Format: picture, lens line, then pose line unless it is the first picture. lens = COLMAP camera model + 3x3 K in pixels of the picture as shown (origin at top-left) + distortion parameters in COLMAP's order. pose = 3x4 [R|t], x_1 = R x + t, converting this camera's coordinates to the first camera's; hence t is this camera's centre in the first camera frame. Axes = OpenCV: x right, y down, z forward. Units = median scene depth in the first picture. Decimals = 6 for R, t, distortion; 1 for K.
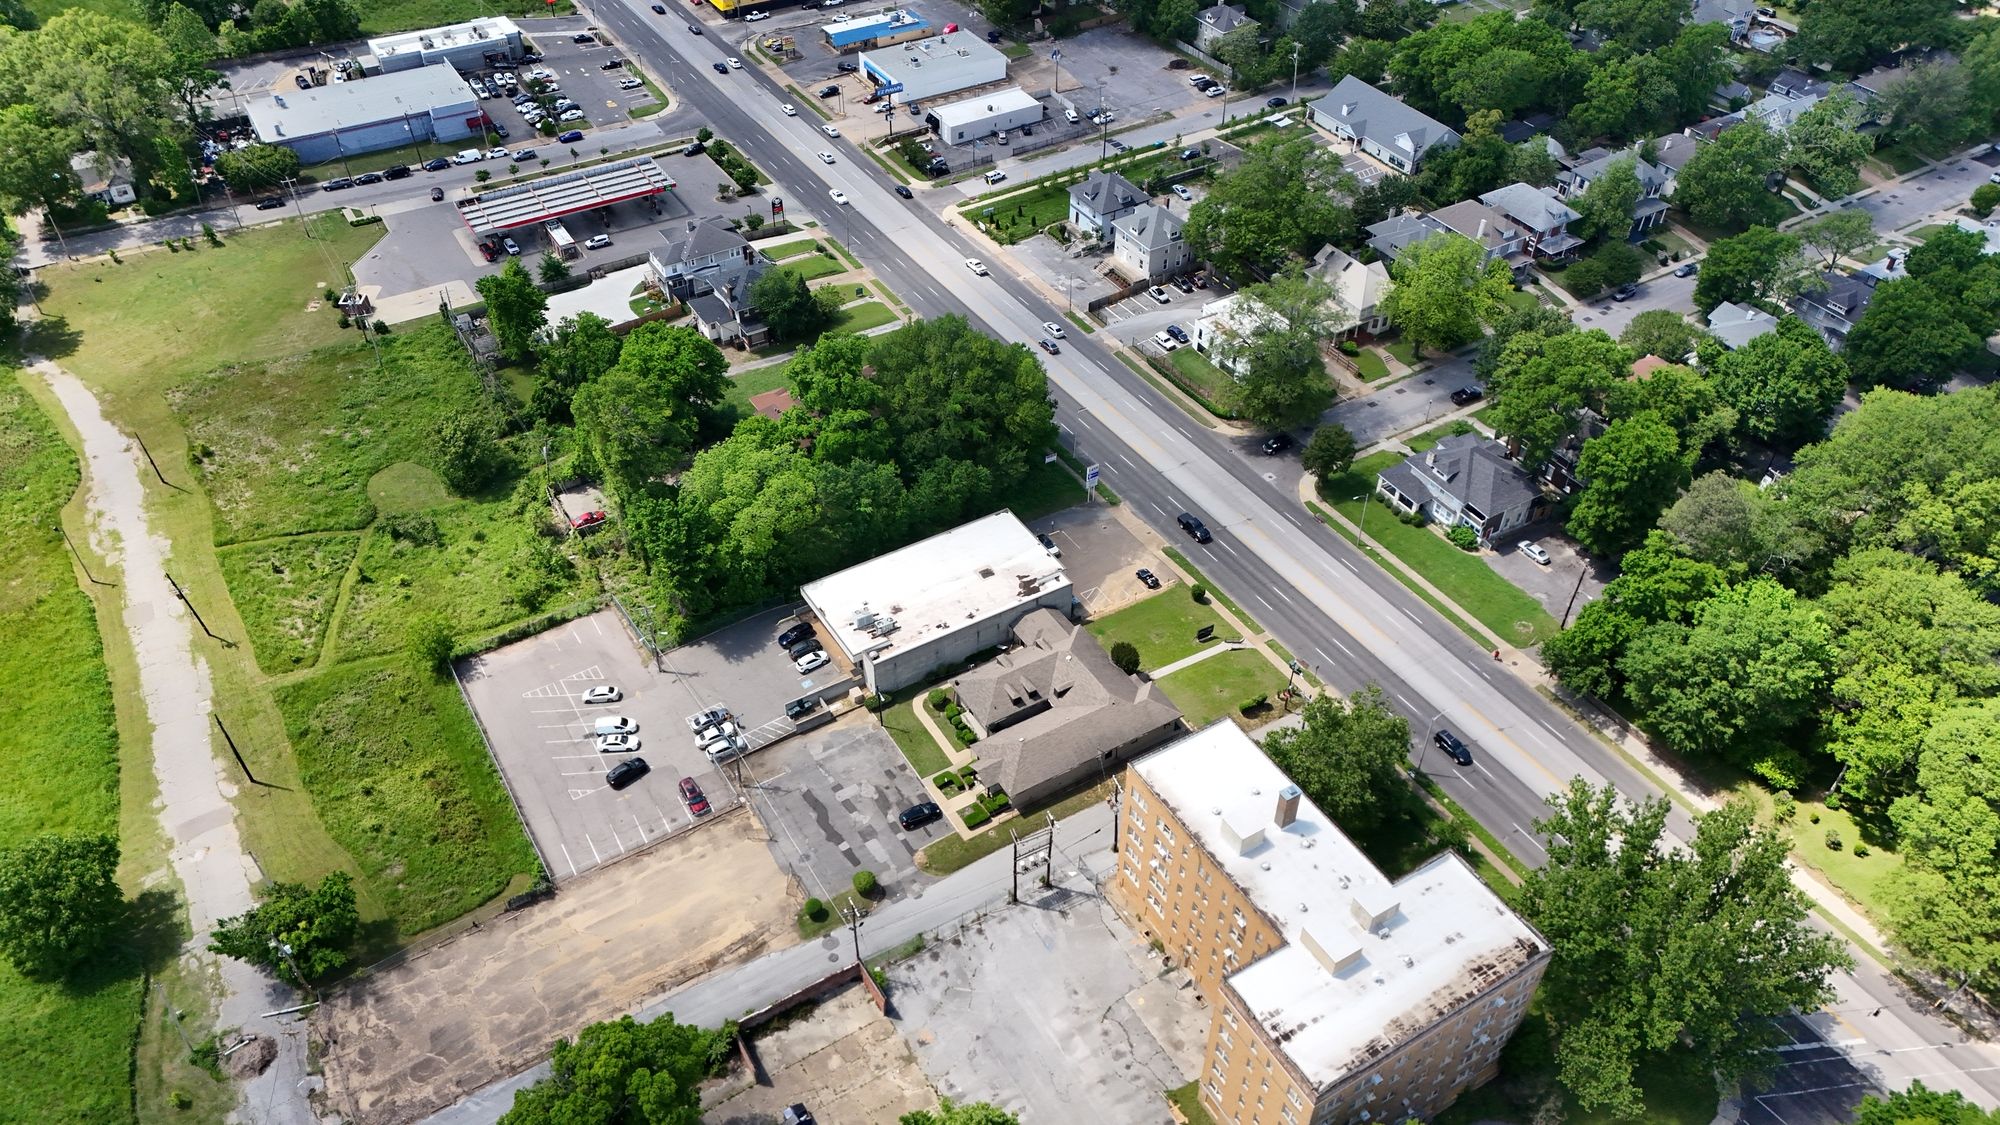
lens RADIAL K [[1453.9, 0, 1000.0], [0, 1453.9, 562.5], [0, 0, 1]] dist [0.110654, -0.130200]
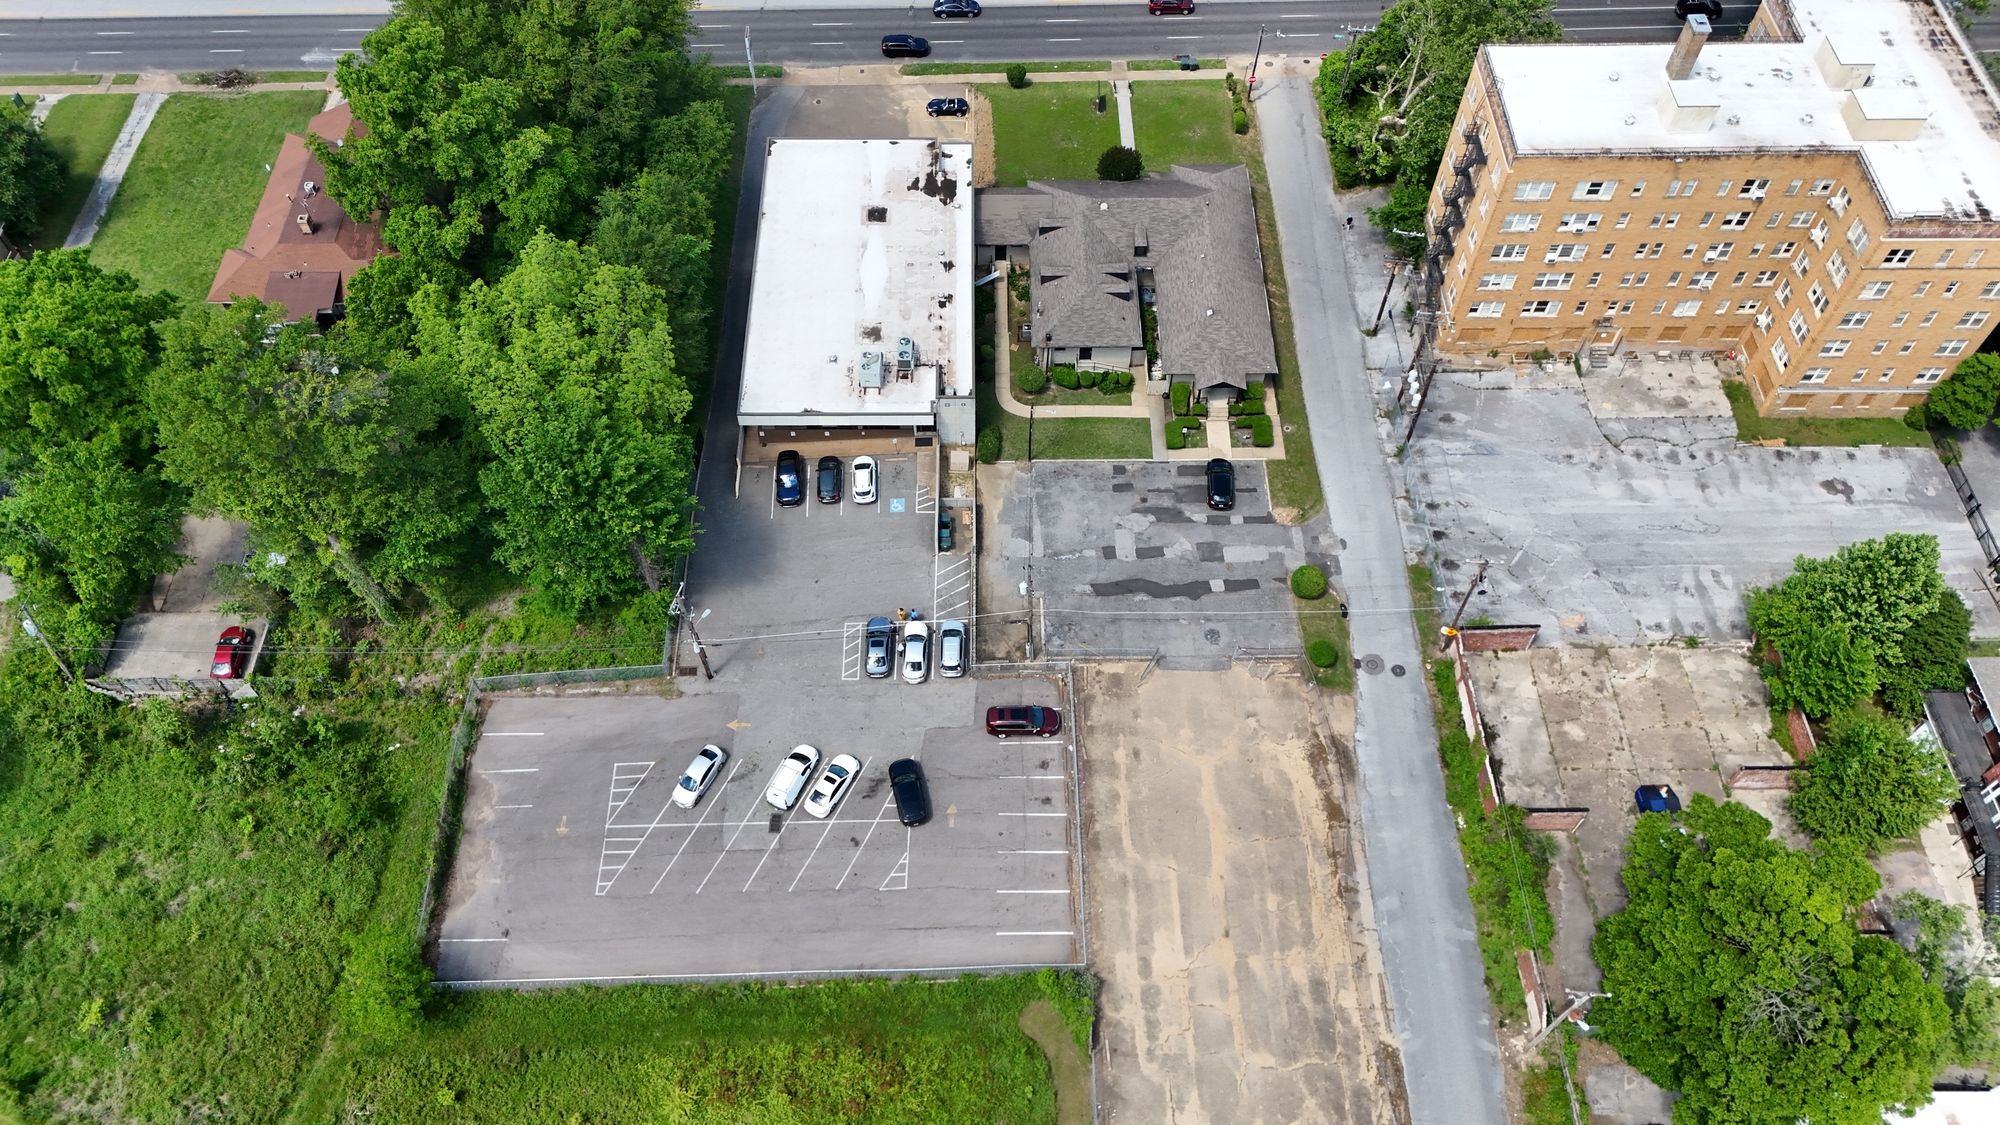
lens RADIAL K [[1449.2, 0, 995.6], [0, 1449.2, 564.3], [0, 0, 1]] dist [0.083847, -0.076125]
pose [[0.510117, -0.711642, 0.483060, -0.428799], [0.564089, 0.700781, 0.436703, -0.144672], [-0.649295, 0.049719, 0.758909, 0.511776]]
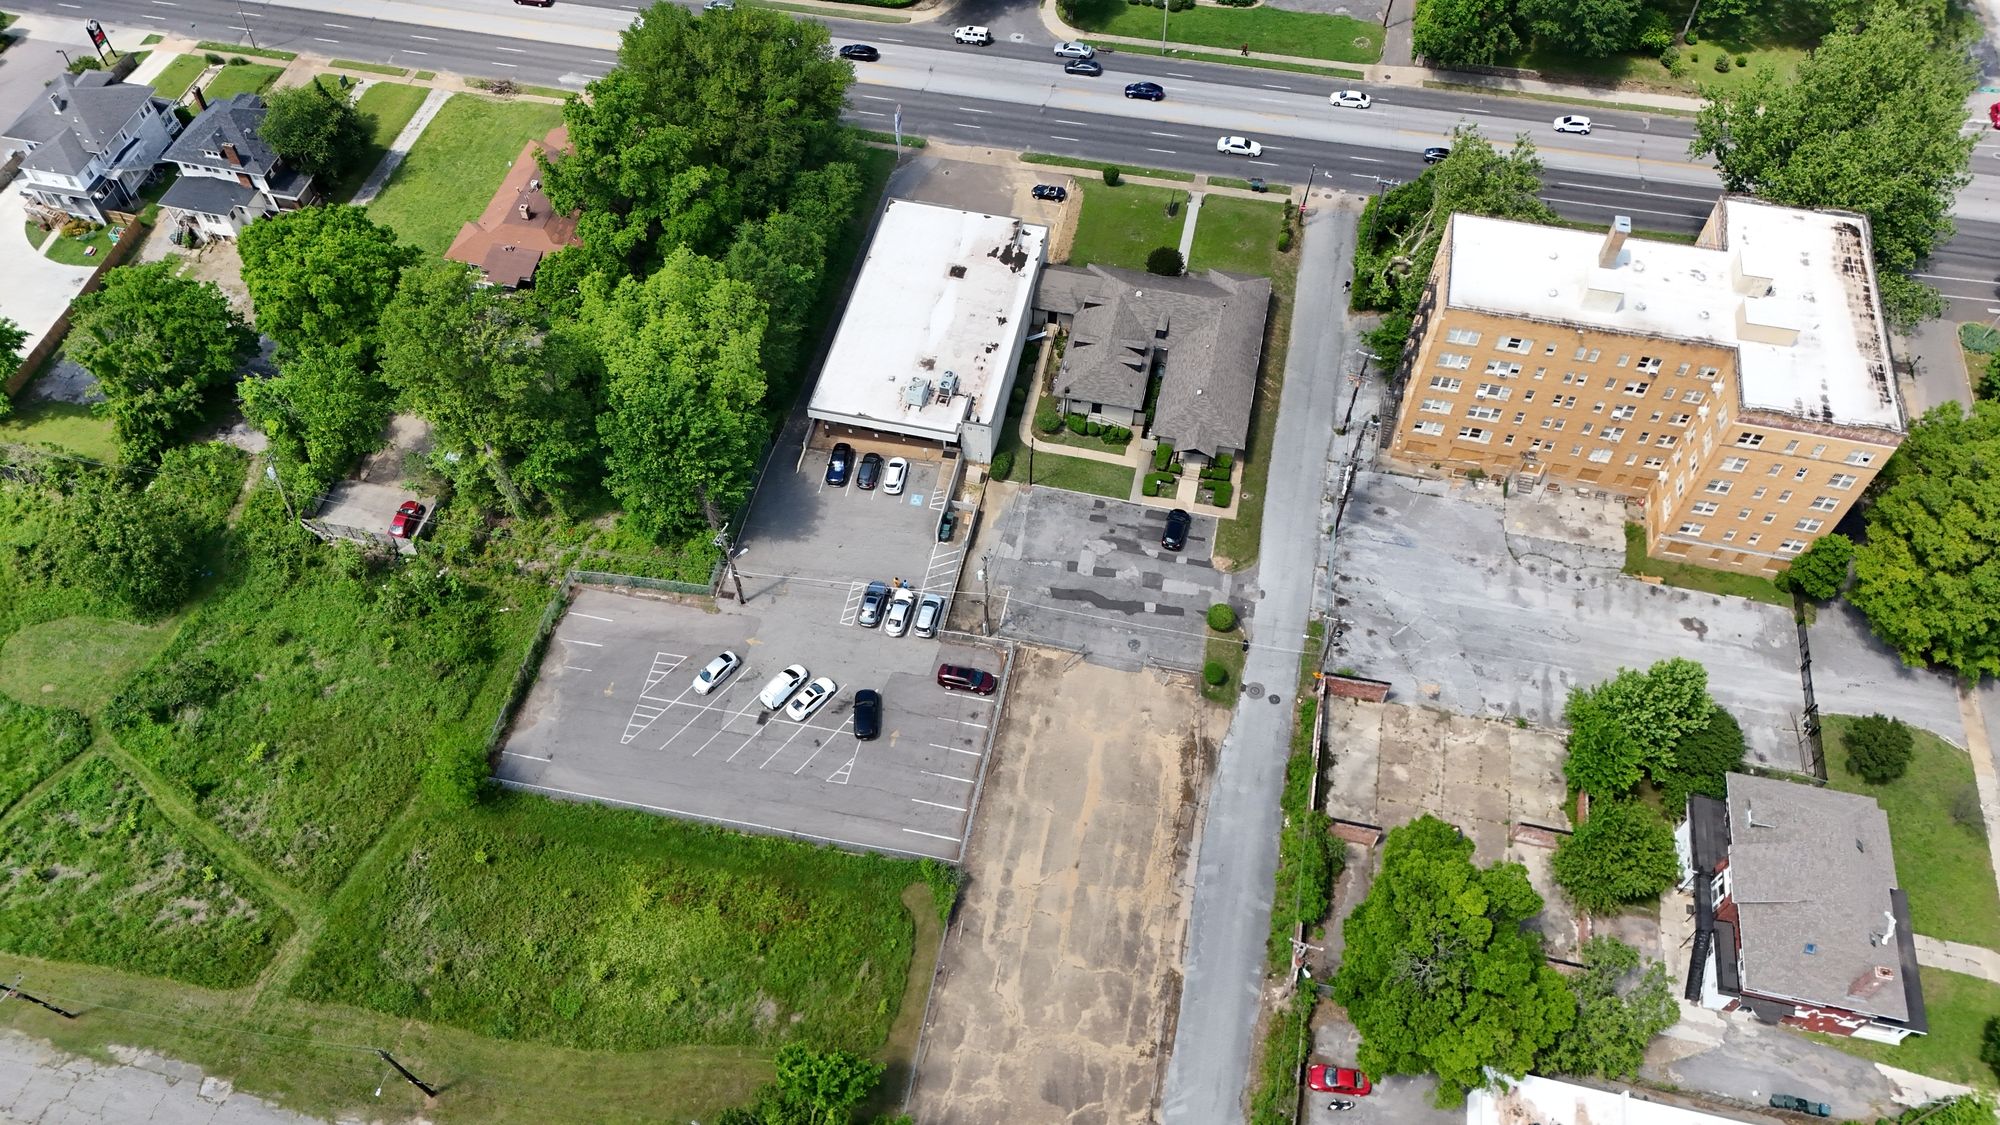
lens RADIAL K [[1453.9, 0, 1000.0], [0, 1453.9, 562.5], [0, 0, 1]] dist [0.110654, -0.130200]
pose [[0.687480, -0.586225, 0.428616, -0.457978], [0.474252, 0.809399, 0.346350, -0.138494], [-0.549960, -0.034837, 0.834464, 0.327612]]
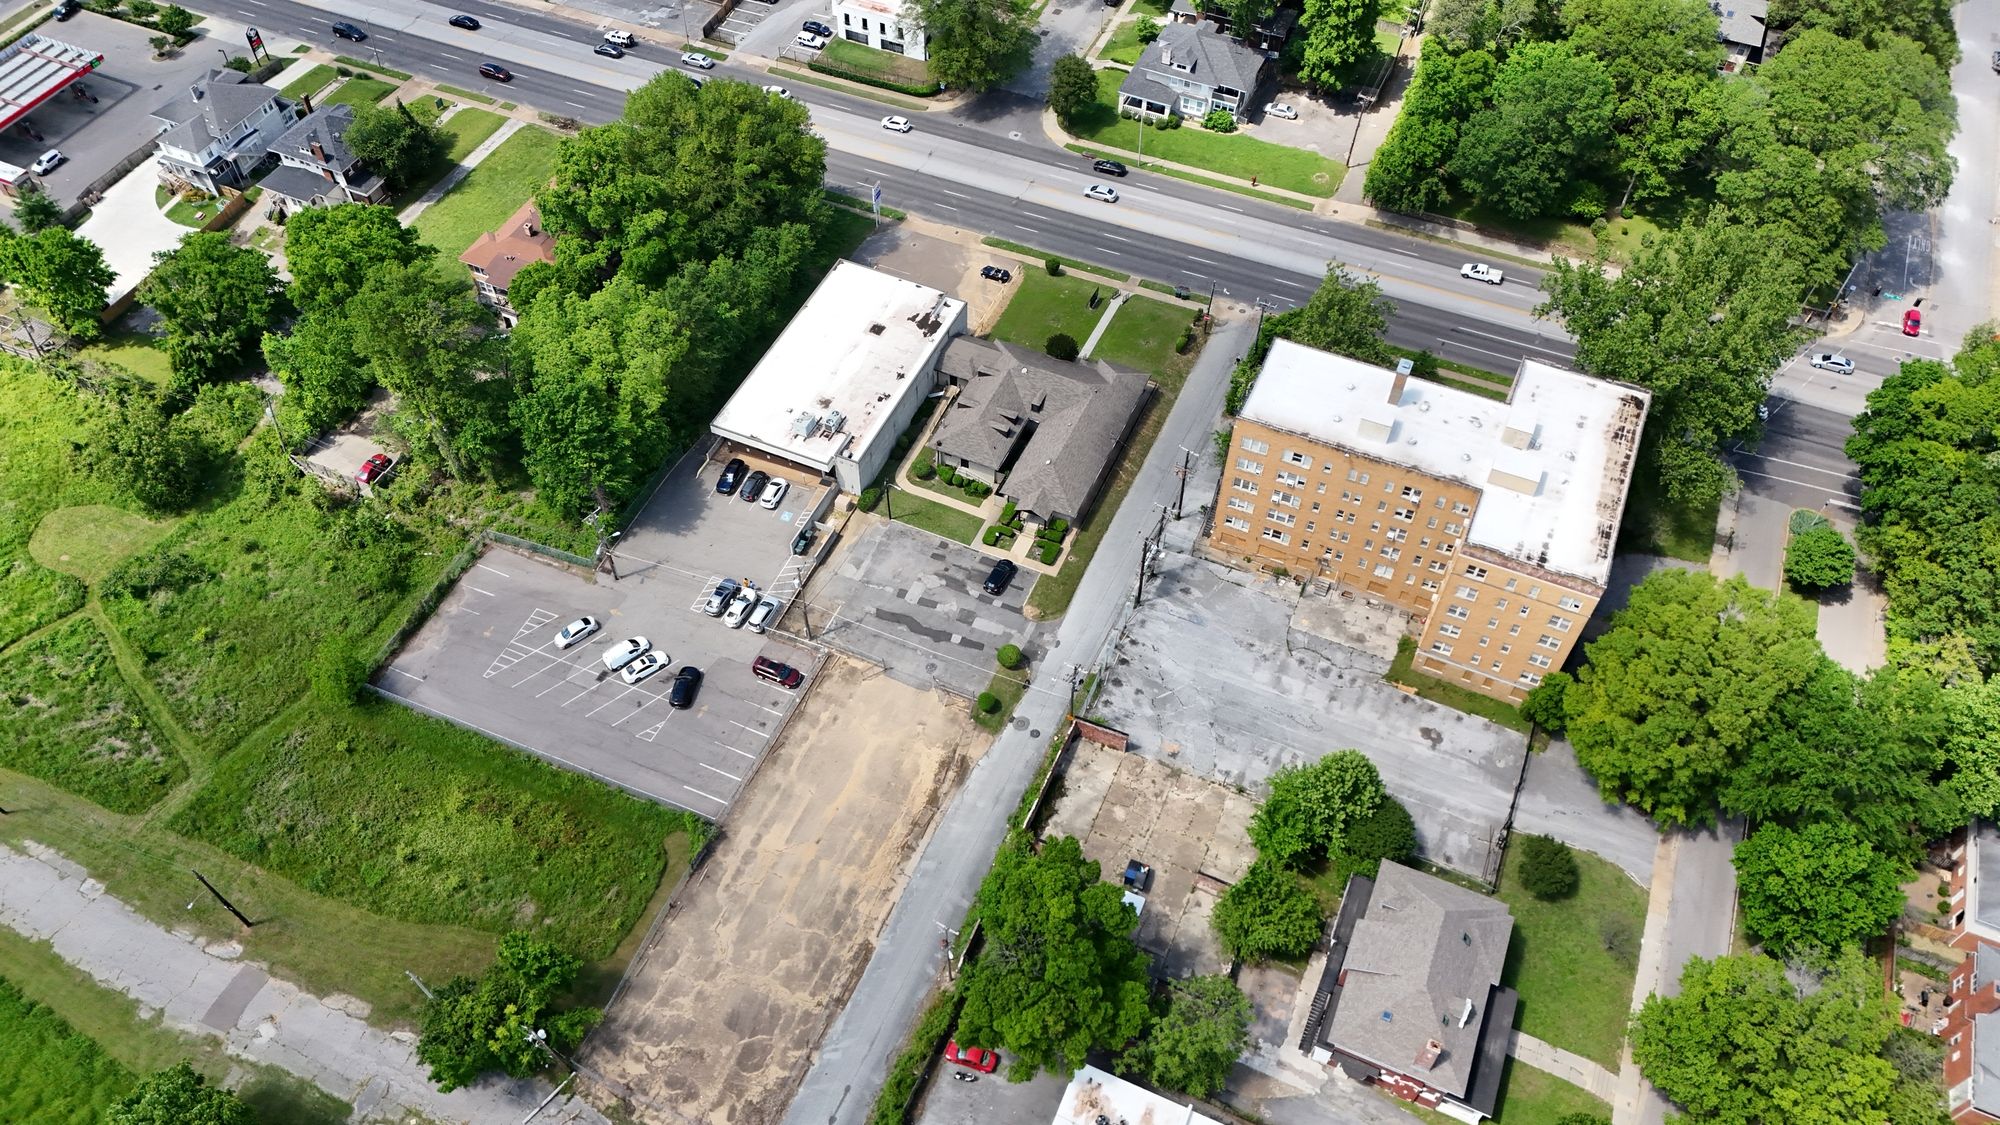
lens RADIAL K [[1453.9, 0, 1000.0], [0, 1453.9, 562.5], [0, 0, 1]] dist [0.110654, -0.130200]
pose [[0.819571, -0.447741, 0.357536, -0.360602], [0.375095, 0.890958, 0.255923, -0.071923], [-0.433137, -0.075637, 0.898149, 0.136192]]
